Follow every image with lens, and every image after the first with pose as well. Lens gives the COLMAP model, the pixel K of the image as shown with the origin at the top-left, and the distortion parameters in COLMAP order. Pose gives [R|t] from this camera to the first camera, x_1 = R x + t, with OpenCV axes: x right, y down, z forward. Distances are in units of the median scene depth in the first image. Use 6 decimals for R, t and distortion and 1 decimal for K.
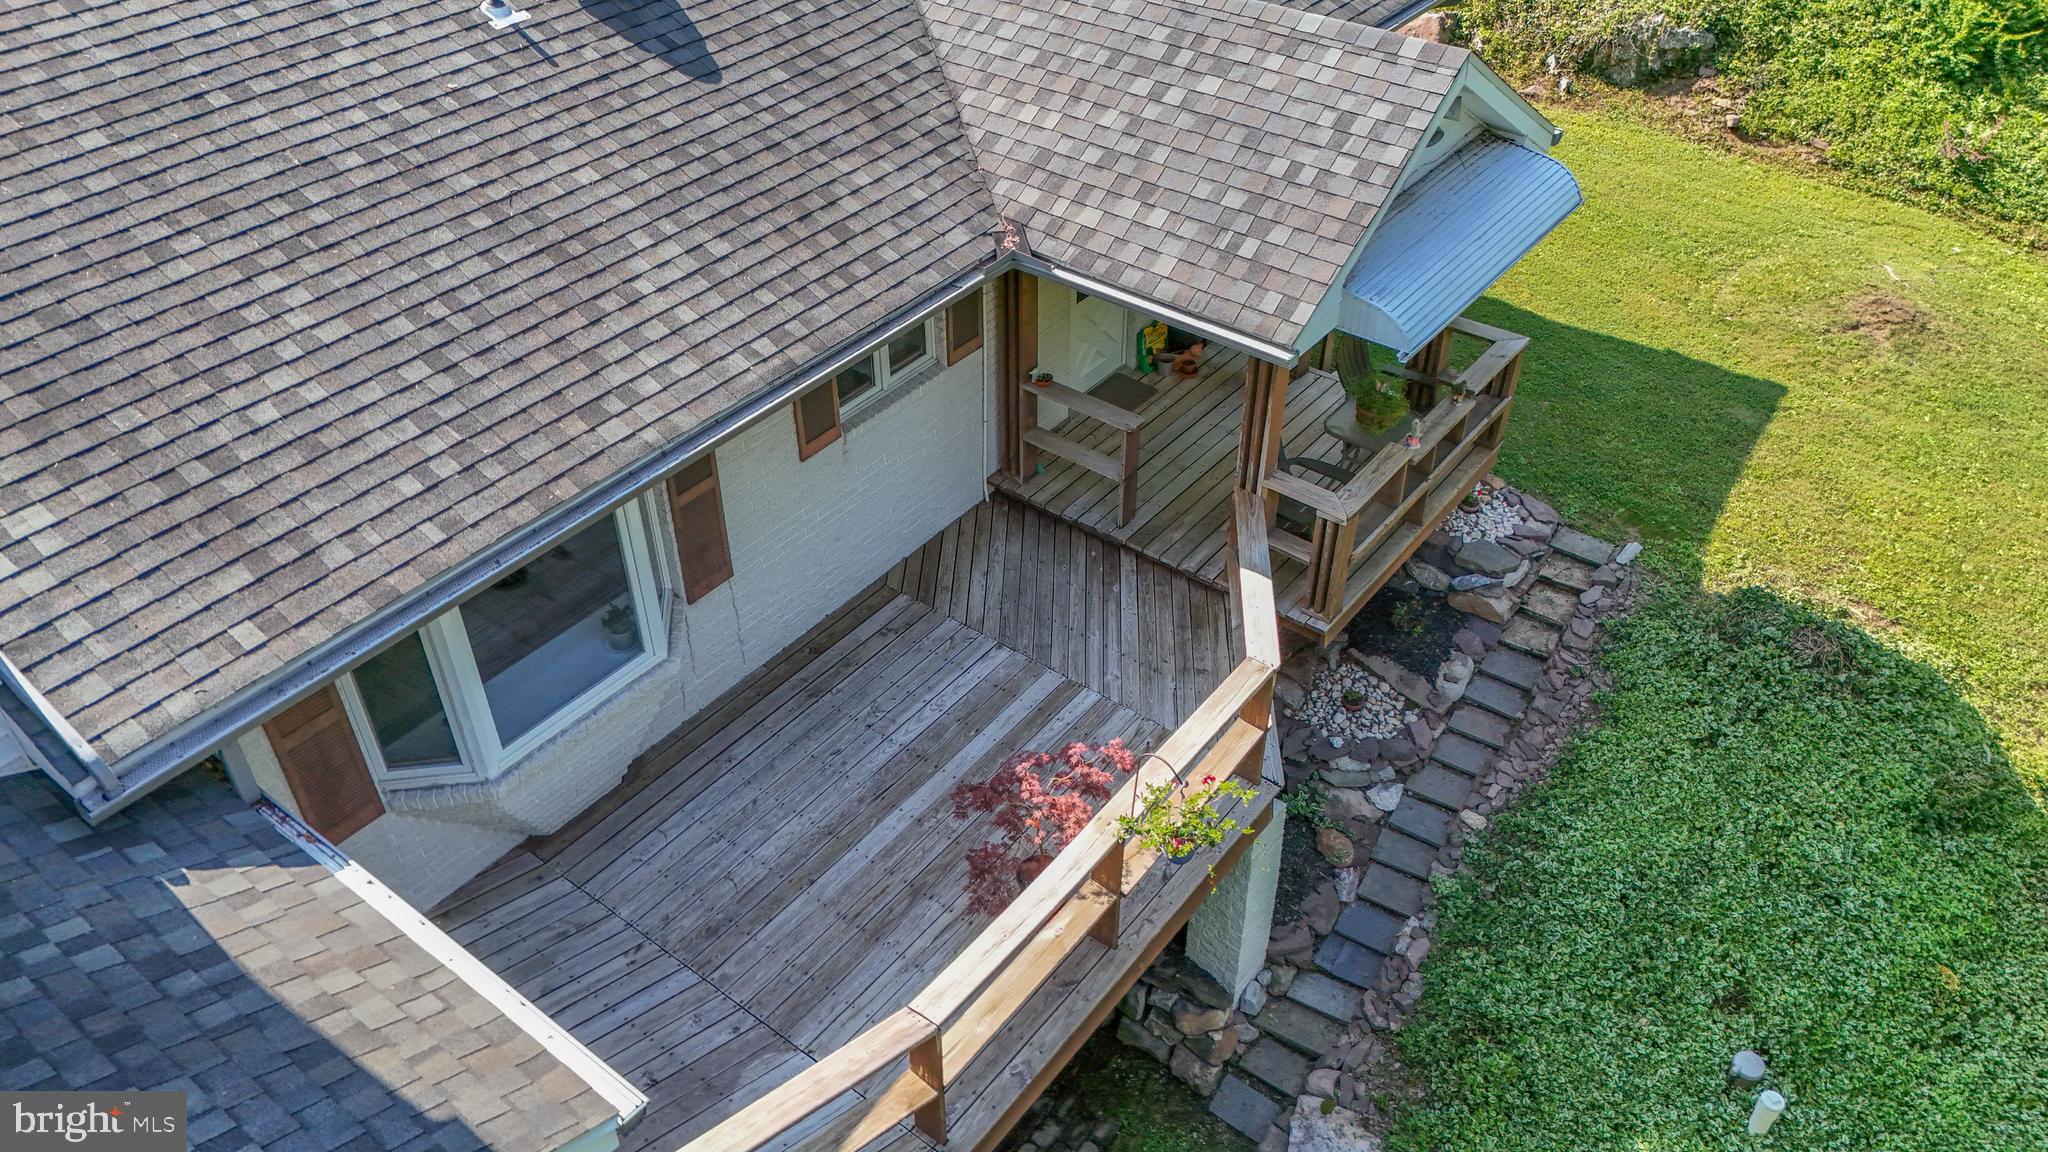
lens RADIAL K [[1496.8, 0, 1024.0], [0, 1496.8, 576.0], [0, 0, 1]] dist [0.031393, -0.004731]
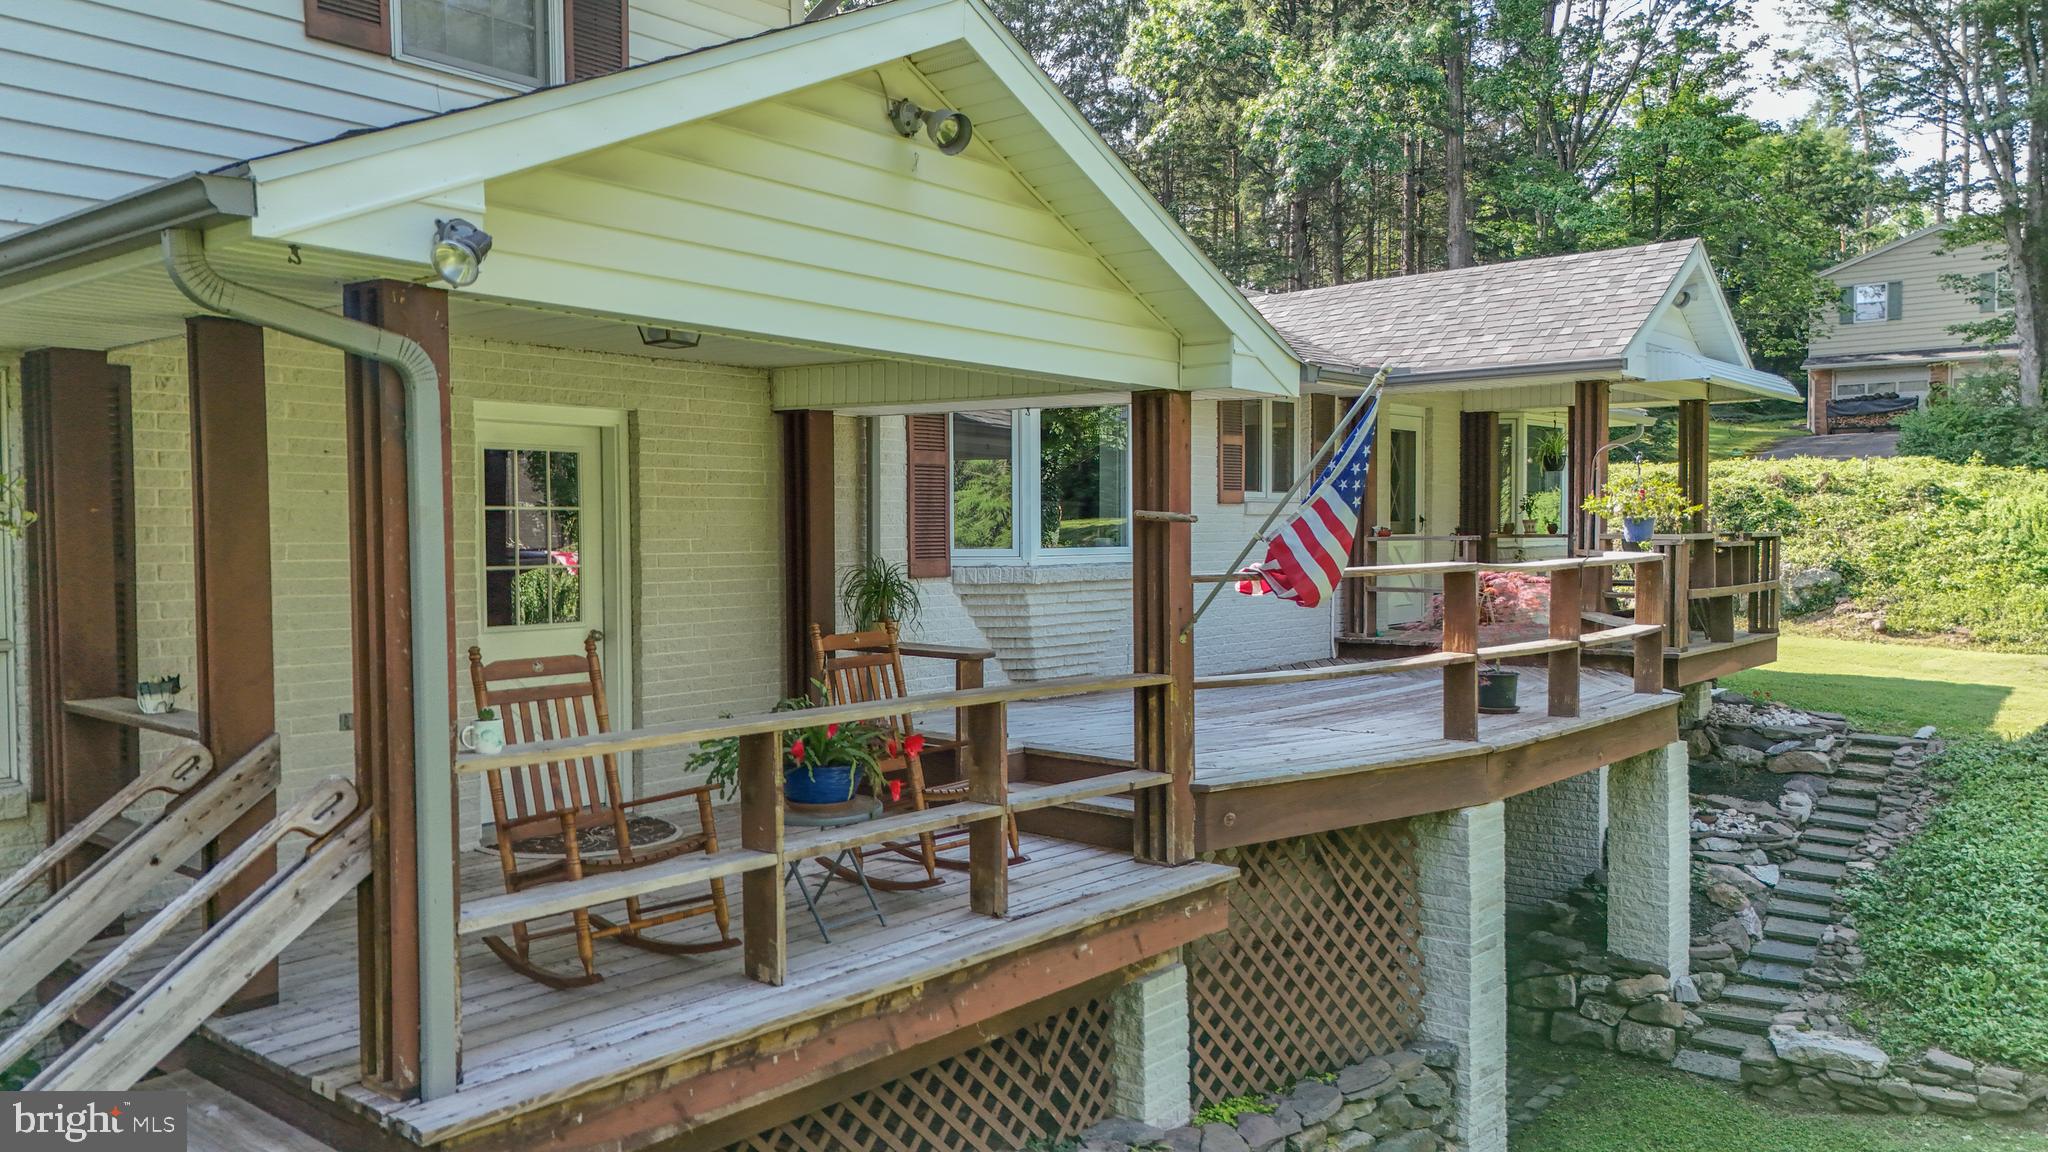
lens RADIAL K [[1496.8, 0, 1024.0], [0, 1496.8, 576.0], [0, 0, 1]] dist [0.031393, -0.004731]
pose [[0.998865, 0.000061, -0.047627, -0.143043], [-0.028923, 0.795259, -0.605579, 0.412412], [0.037839, 0.606269, 0.794359, 0.020667]]
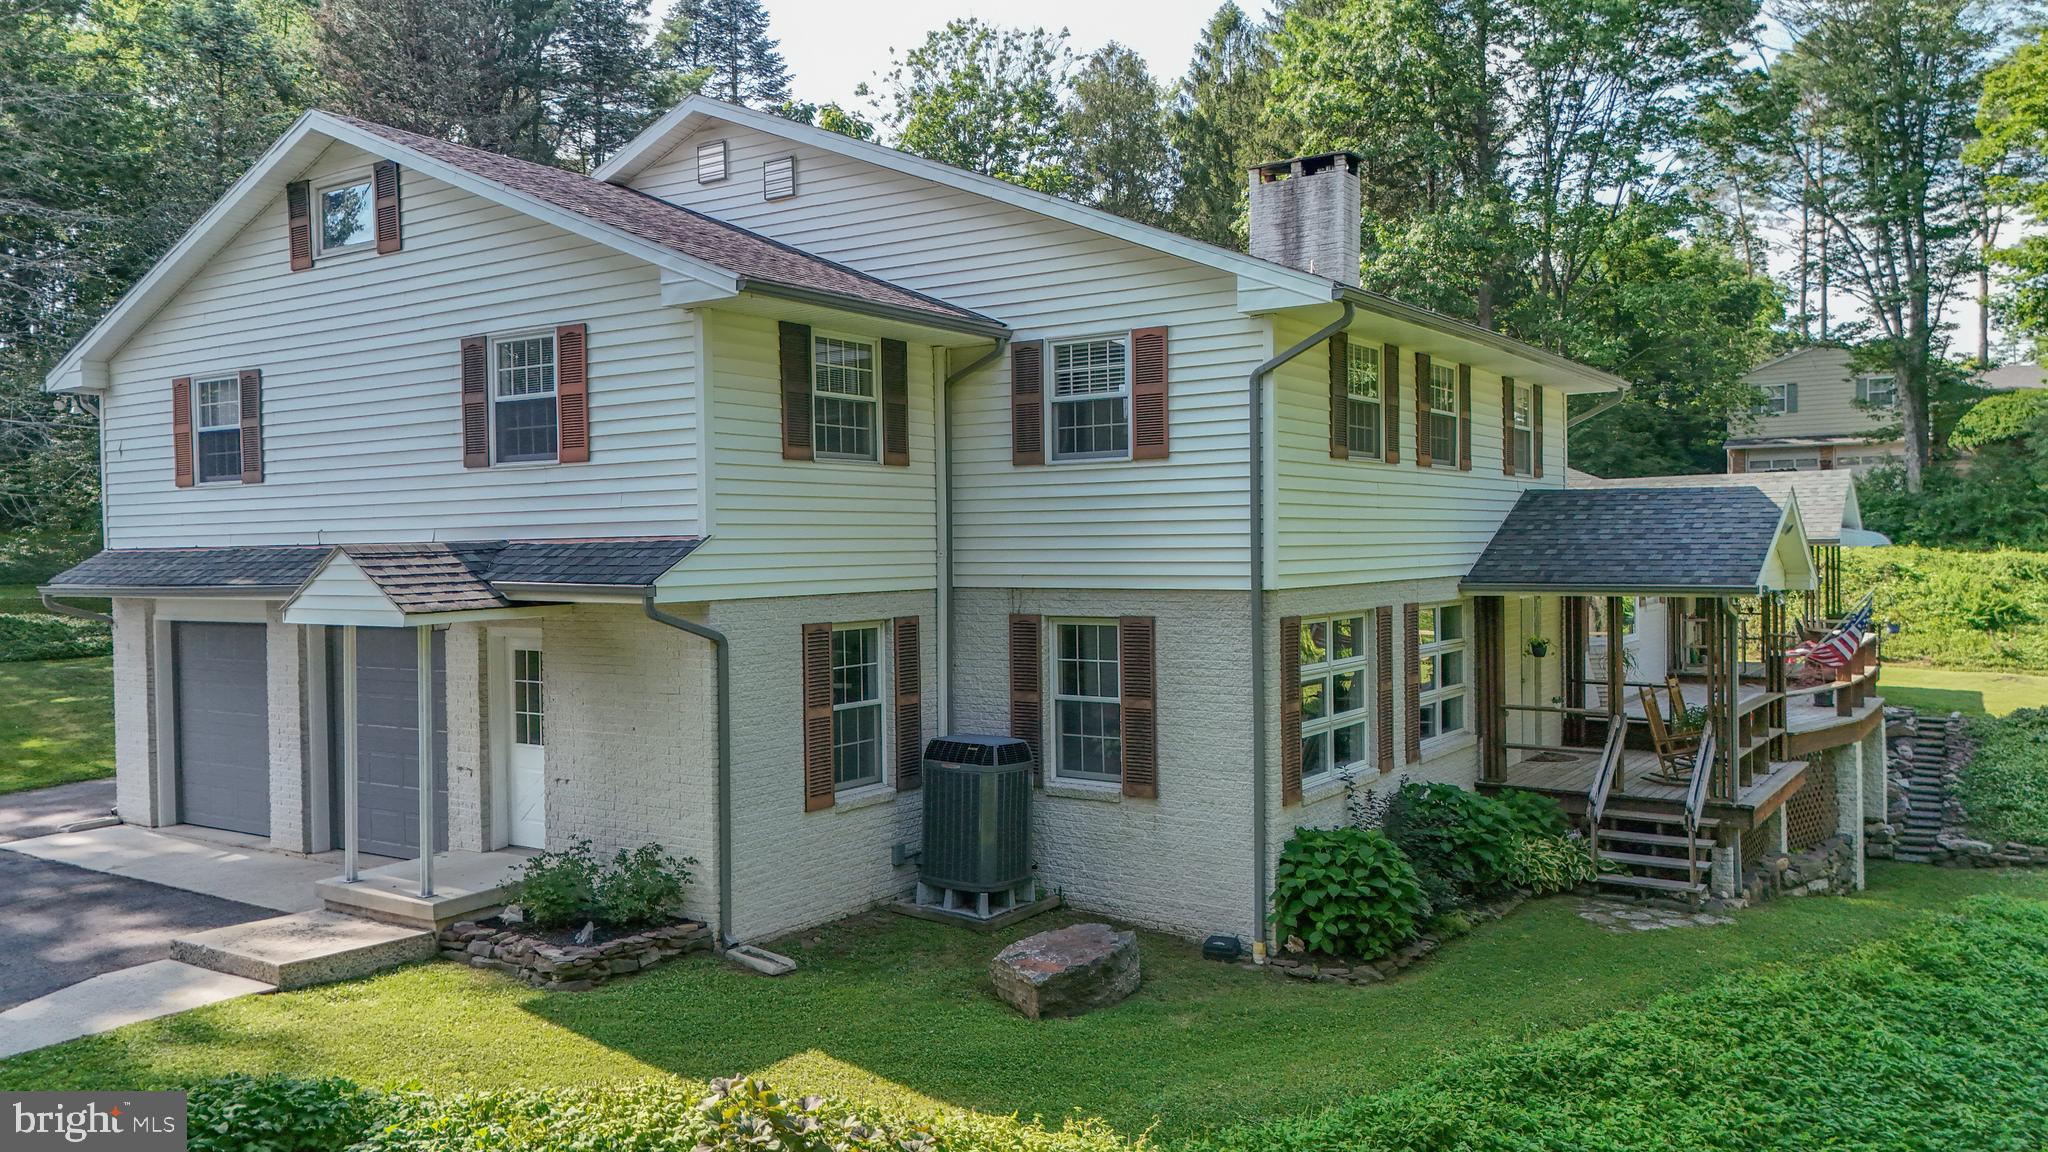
lens RADIAL K [[1513.7, 0, 1026.1], [0, 1513.7, 609.8], [0, 0, 1]] dist [0.029735, -0.002370]
pose [[0.997938, -0.015718, 0.062228, -0.759398], [0.049970, 0.798735, -0.599604, 0.793227], [-0.040278, 0.601477, 0.797874, -0.564048]]
